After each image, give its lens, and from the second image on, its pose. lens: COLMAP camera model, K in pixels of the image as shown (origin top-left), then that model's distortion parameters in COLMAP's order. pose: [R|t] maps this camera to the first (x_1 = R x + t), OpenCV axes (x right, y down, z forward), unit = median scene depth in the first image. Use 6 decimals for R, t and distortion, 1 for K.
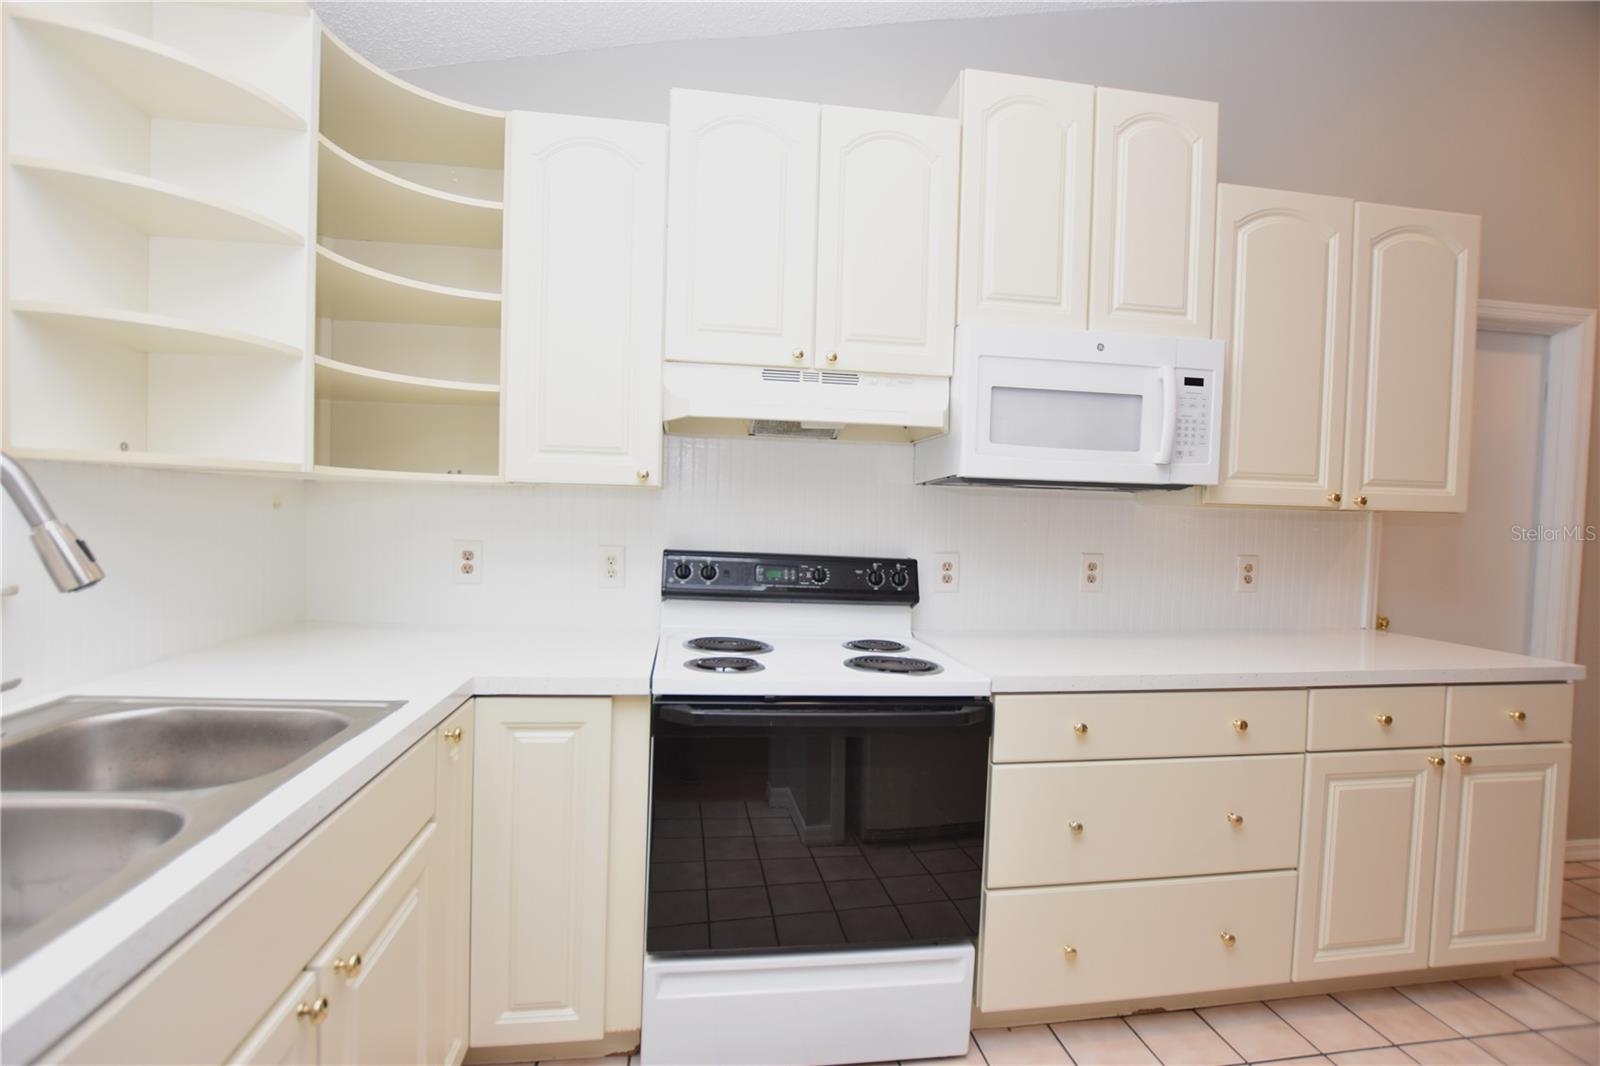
lens RADIAL K [[727.0, 0, 800.0], [0, 727.0, 533.0], [0, 0, 1]] dist [-0.028281, 0.000579]
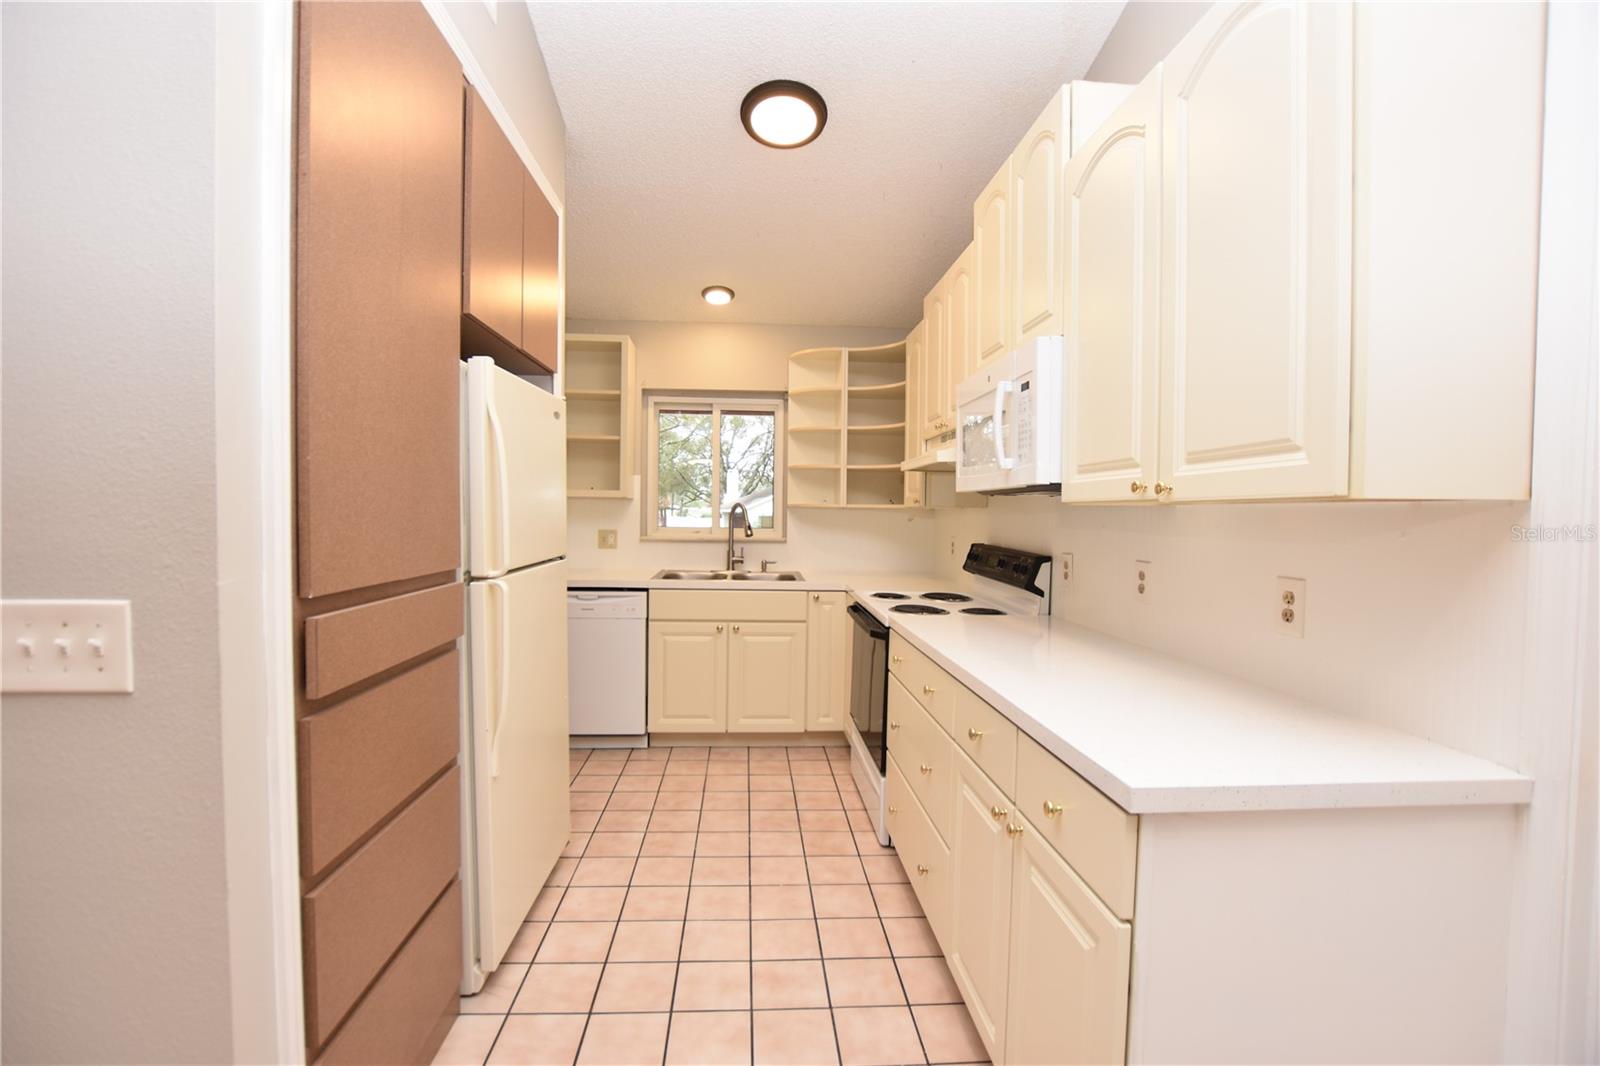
lens RADIAL K [[712.9, 0, 794.6], [0, 712.9, 534.5], [0, 0, 1]] dist [-0.024848, 0.000110]
pose [[-0.081060, 0.003423, -0.996703, 1.522001], [-0.044469, 0.998986, 0.007047, 0.009037], [0.995717, 0.044894, -0.080825, 0.734123]]
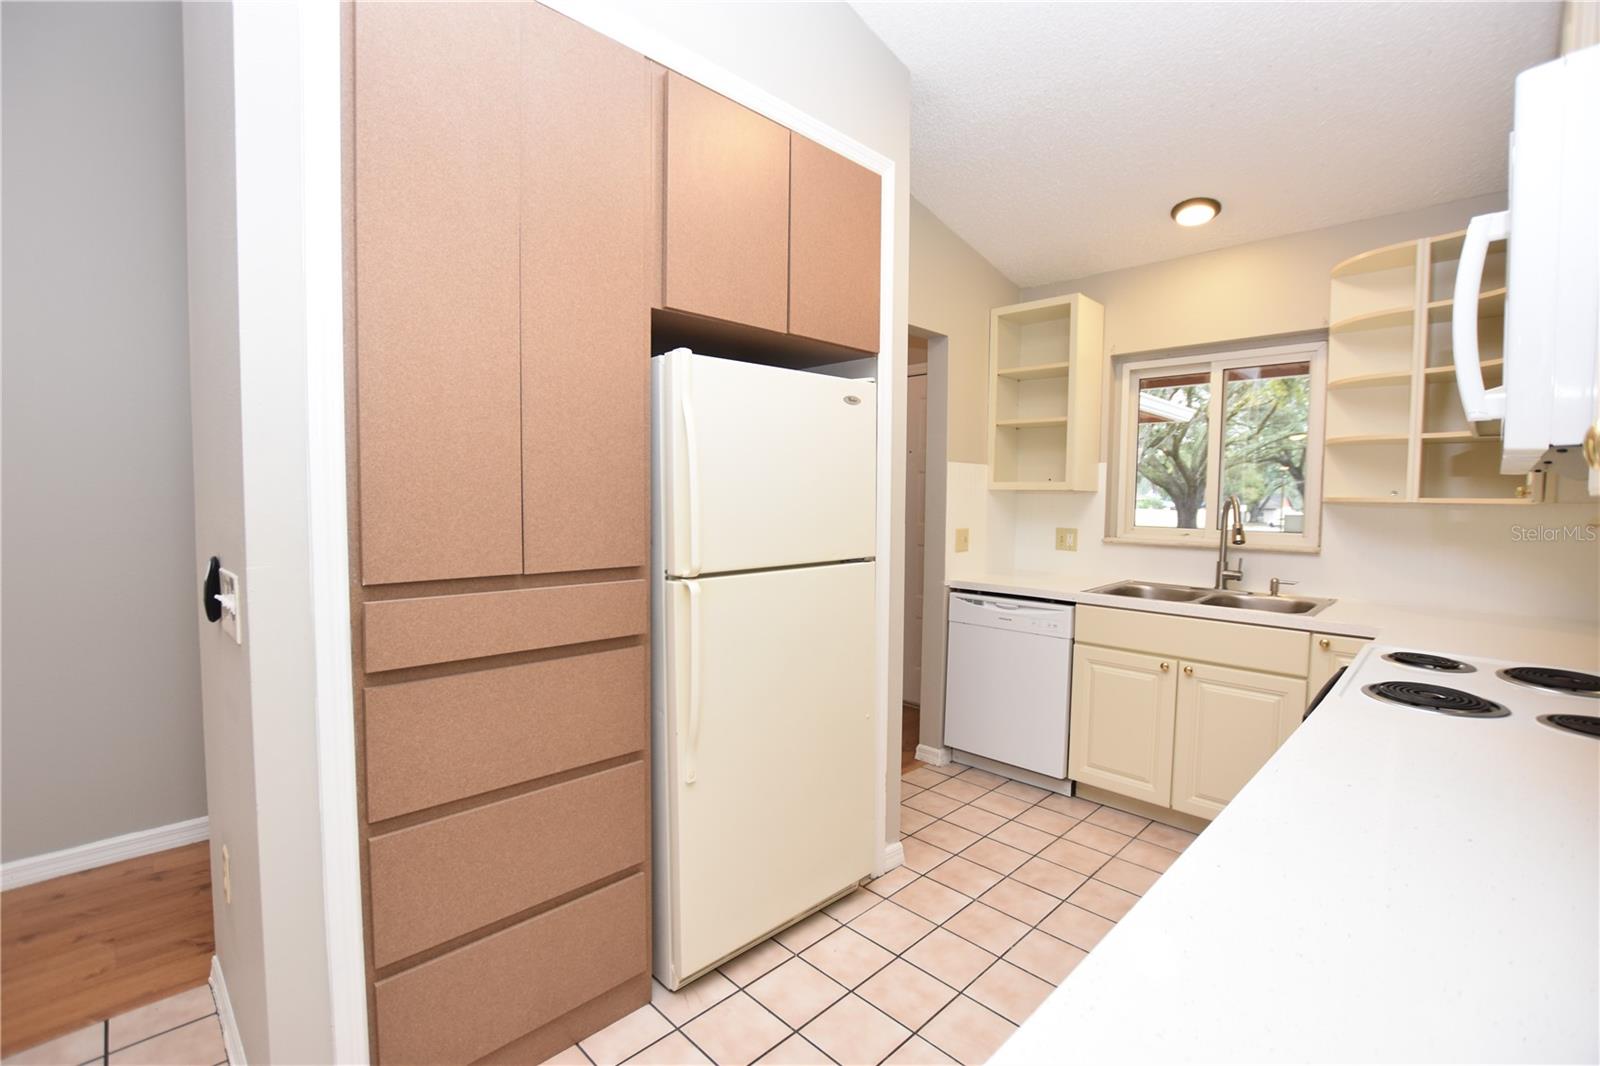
lens RADIAL K [[712.9, 0, 794.6], [0, 712.9, 534.5], [0, 0, 1]] dist [-0.024848, 0.000110]
pose [[-0.807161, -0.004576, -0.590314, 1.076983], [-0.050485, 0.996842, 0.061303, -0.024691], [0.588169, 0.079283, -0.804842, 1.048910]]
